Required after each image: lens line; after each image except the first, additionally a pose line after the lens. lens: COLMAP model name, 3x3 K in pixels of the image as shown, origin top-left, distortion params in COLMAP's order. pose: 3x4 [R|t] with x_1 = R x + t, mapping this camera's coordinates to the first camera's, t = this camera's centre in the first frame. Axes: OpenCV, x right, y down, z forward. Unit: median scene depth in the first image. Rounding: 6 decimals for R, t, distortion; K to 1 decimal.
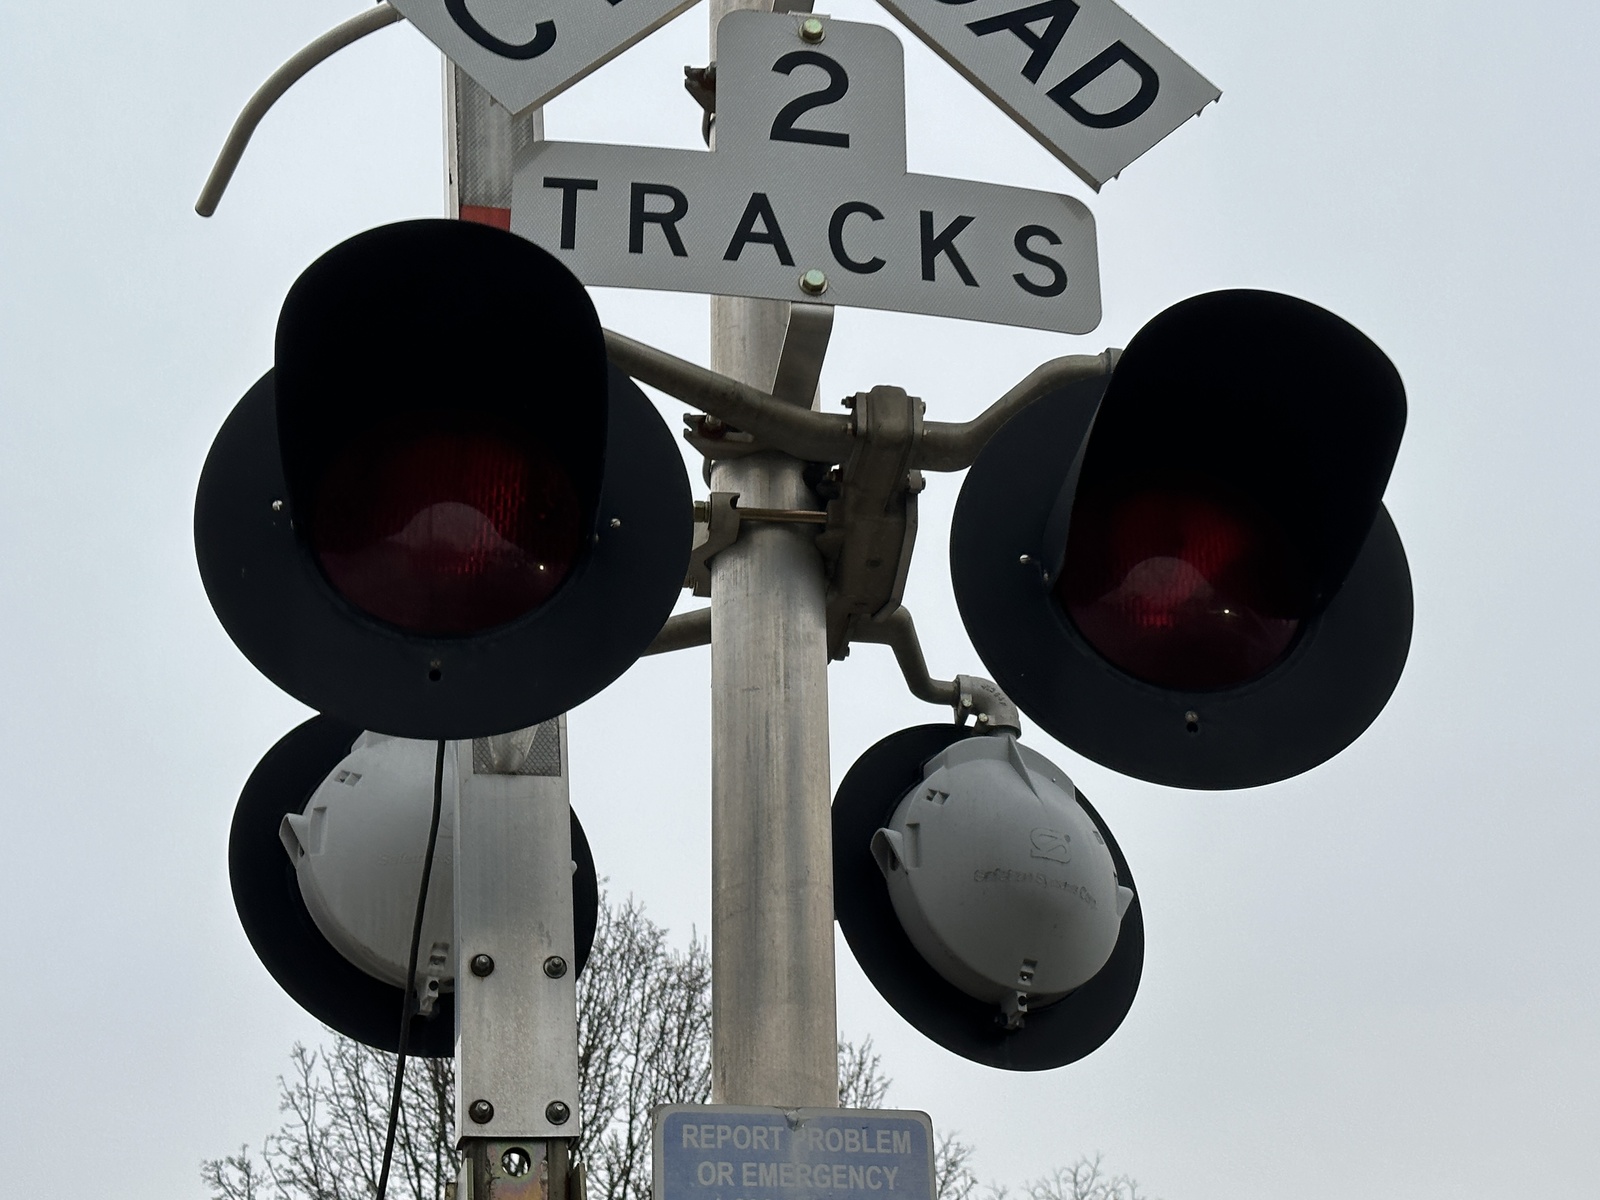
lens RADIAL K [[2605.3, 0, 800.0], [0, 2605.3, 600.0], [0, 0, 1]] dist [0.242793, 0.001961]
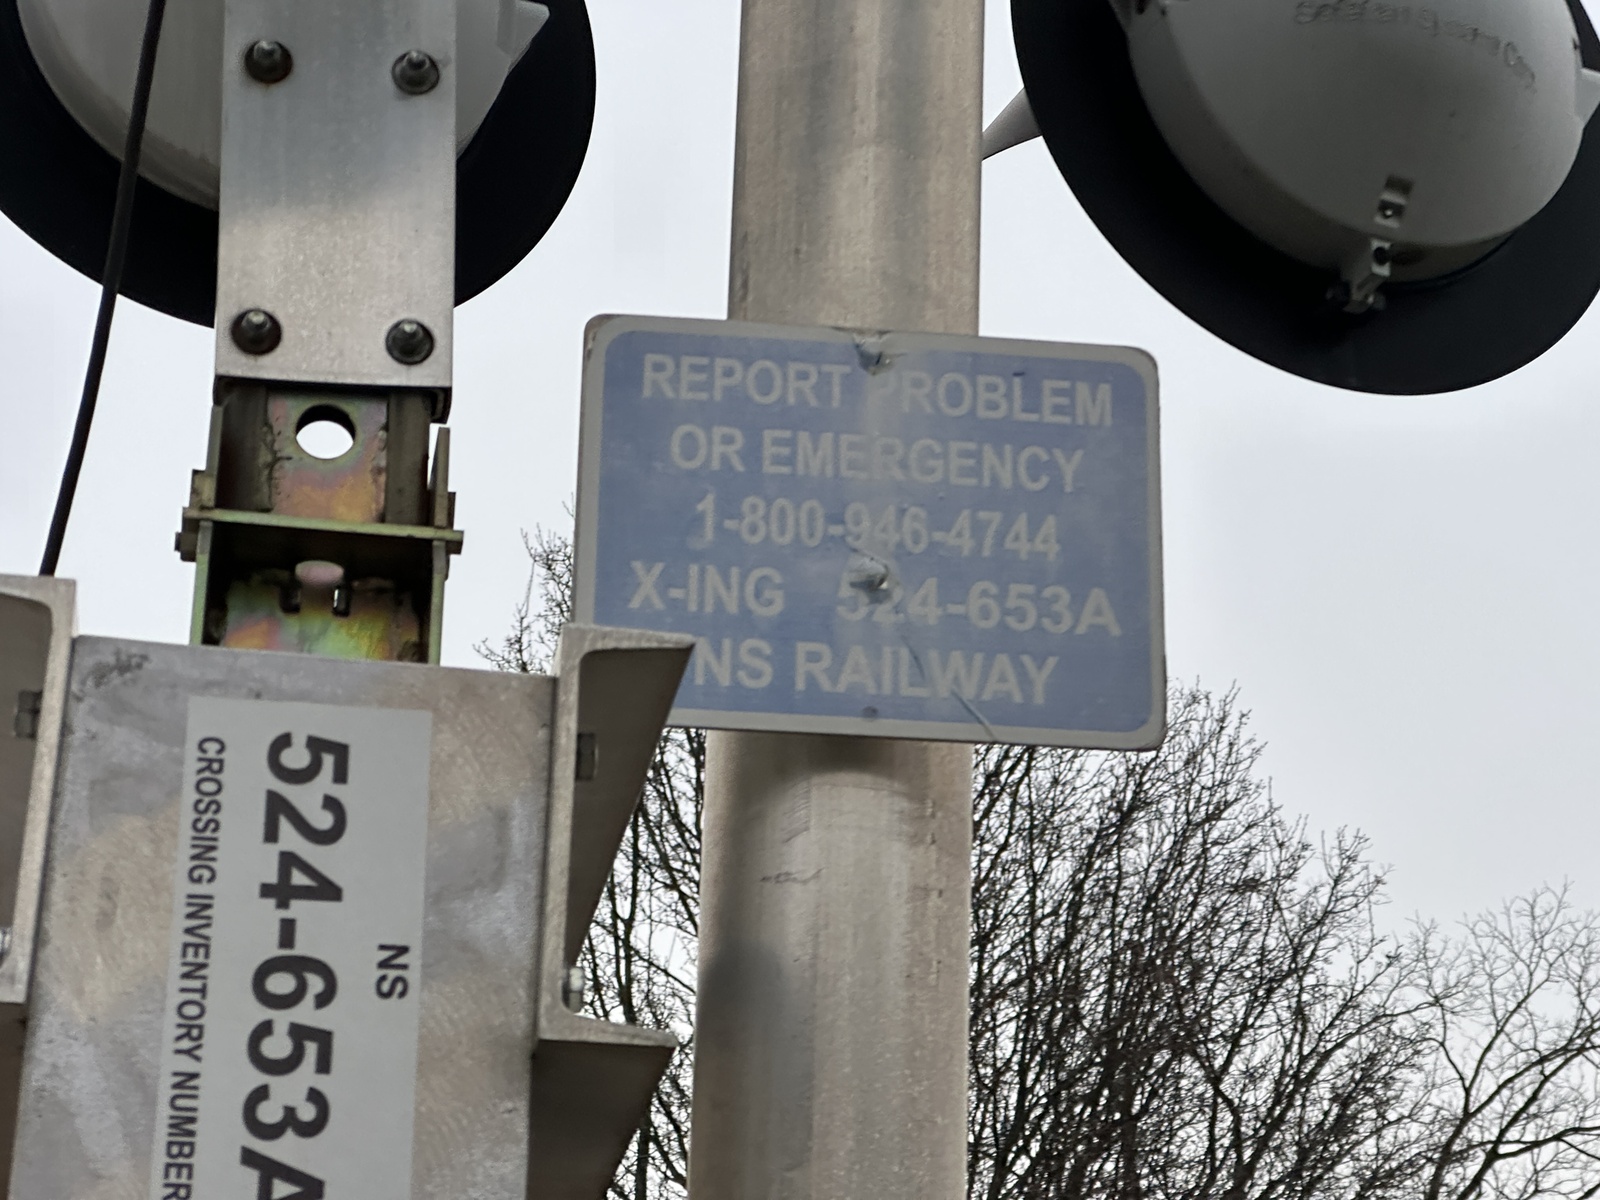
lens RADIAL K [[3590.0, 0, 800.0], [0, 3590.0, 600.0], [0, 0, 1]] dist [0.097283, 0.484681]
pose [[0.994792, 0.017321, -0.100440, 0.048283], [-0.004190, 0.991571, 0.129500, 0.144412], [0.101837, -0.128405, 0.986479, 0.305048]]
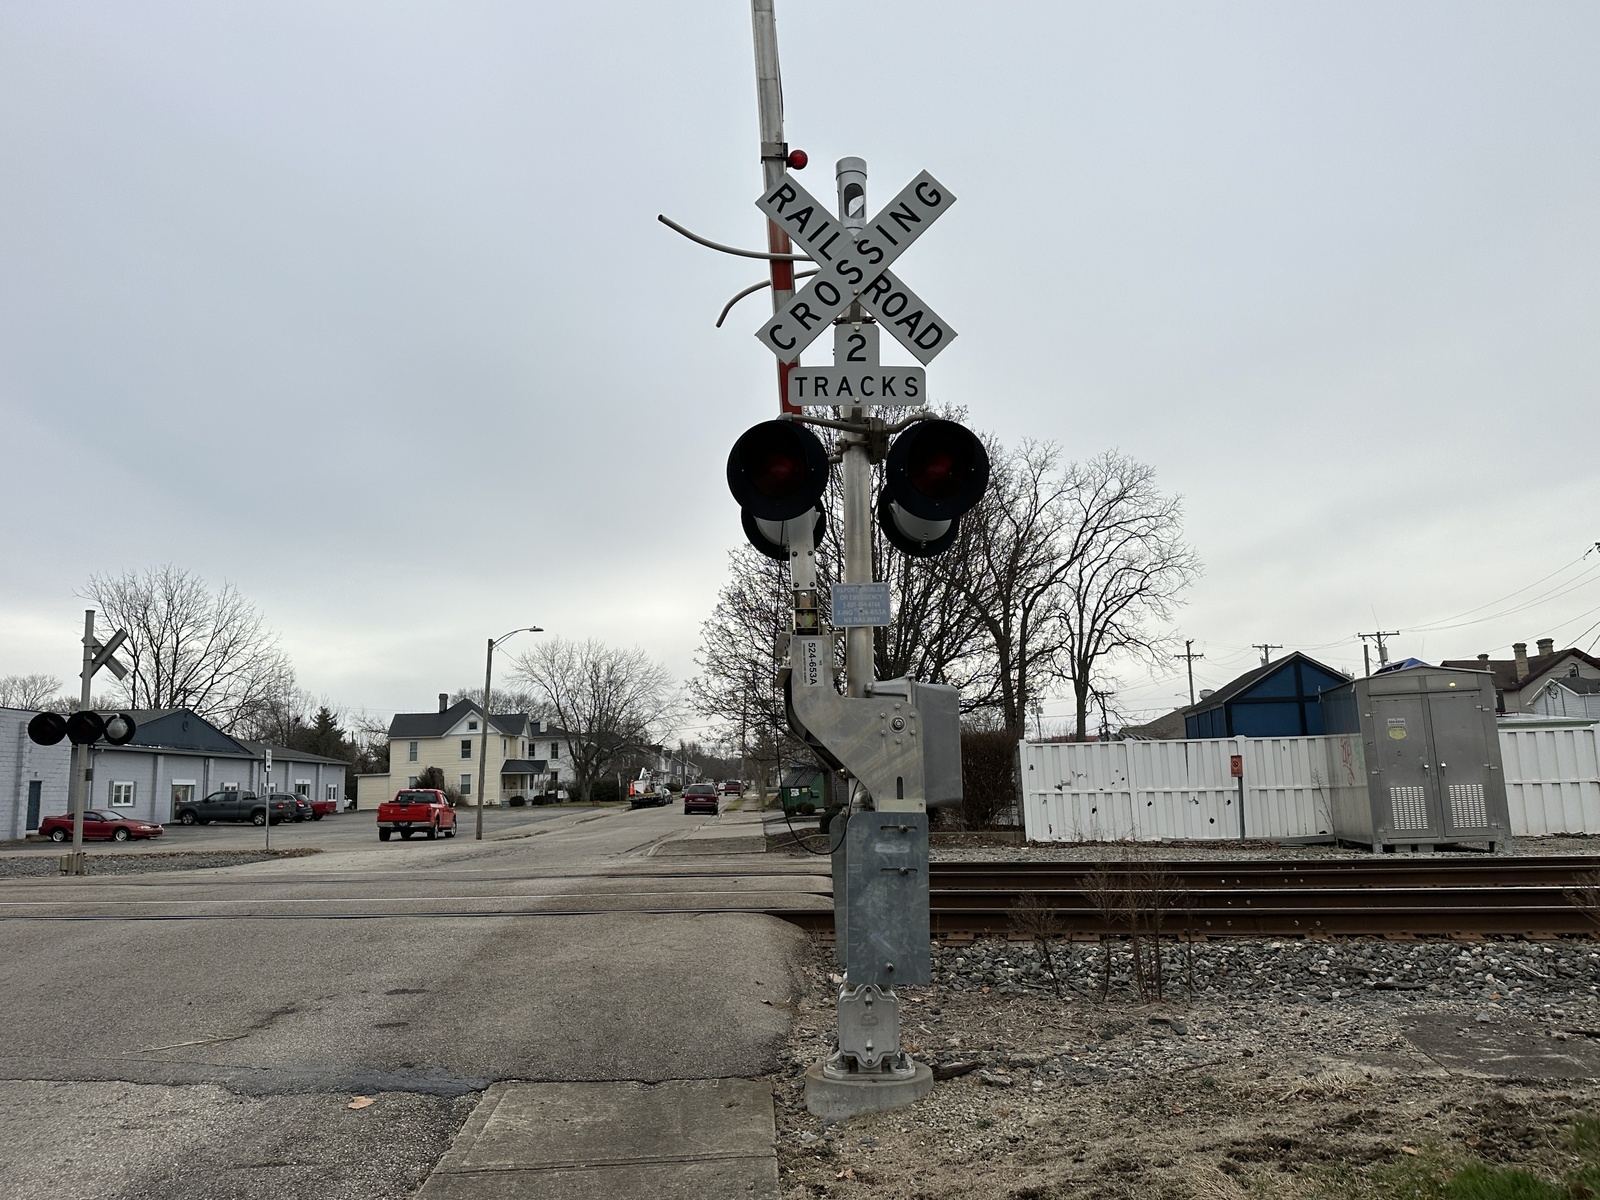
lens RADIAL K [[1144.3, 0, 803.0], [0, 1144.3, 618.3], [0, 0, 1]] dist [0.153633, -0.227567]
pose [[0.984937, -0.020041, -0.171749, 0.234927], [0.078867, 0.935995, 0.343064, -0.438696], [0.153881, -0.351441, 0.923477, -0.901298]]
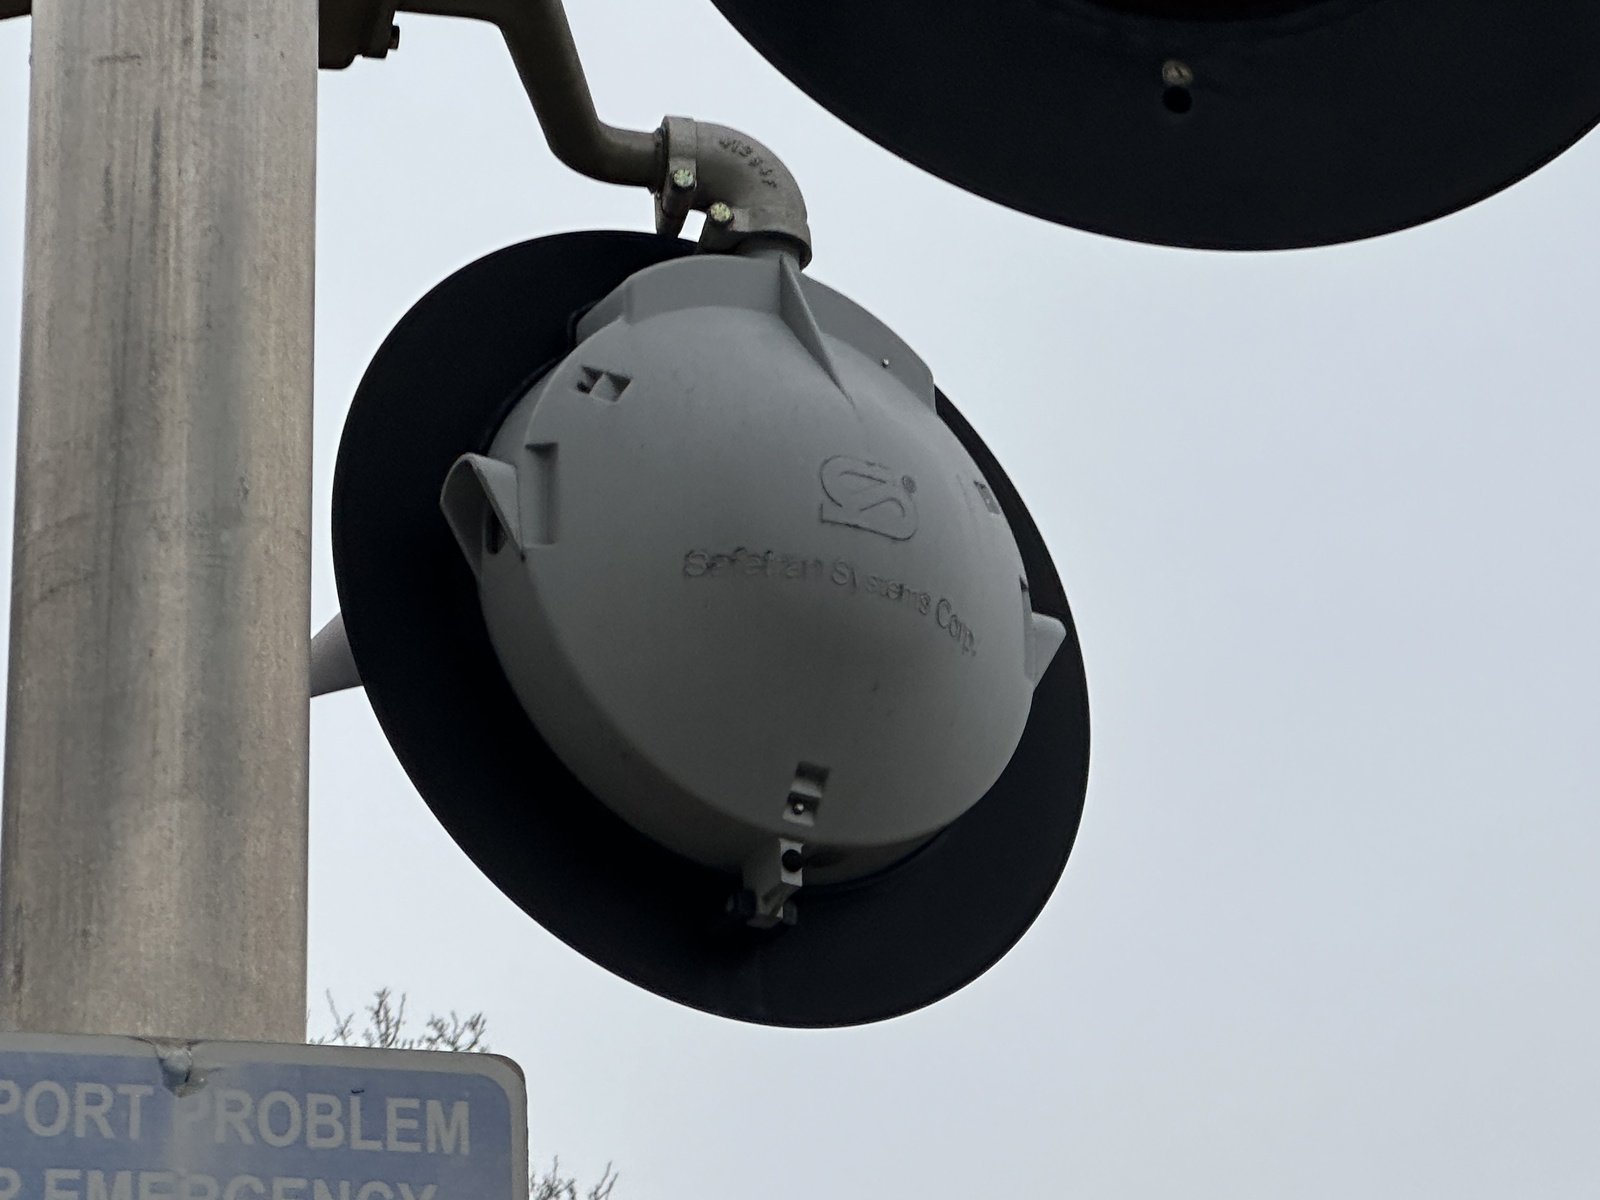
lens RADIAL K [[5255.3, 0, 636.7], [0, 5255.3, 458.5], [0, 0, 1]] dist [0.116699, 3.304518]
pose [[0.999624, 0.013417, 0.023931, 0.043495], [-0.013951, 0.999654, 0.022290, 0.078211], [-0.023624, -0.022615, 0.999465, 0.175354]]
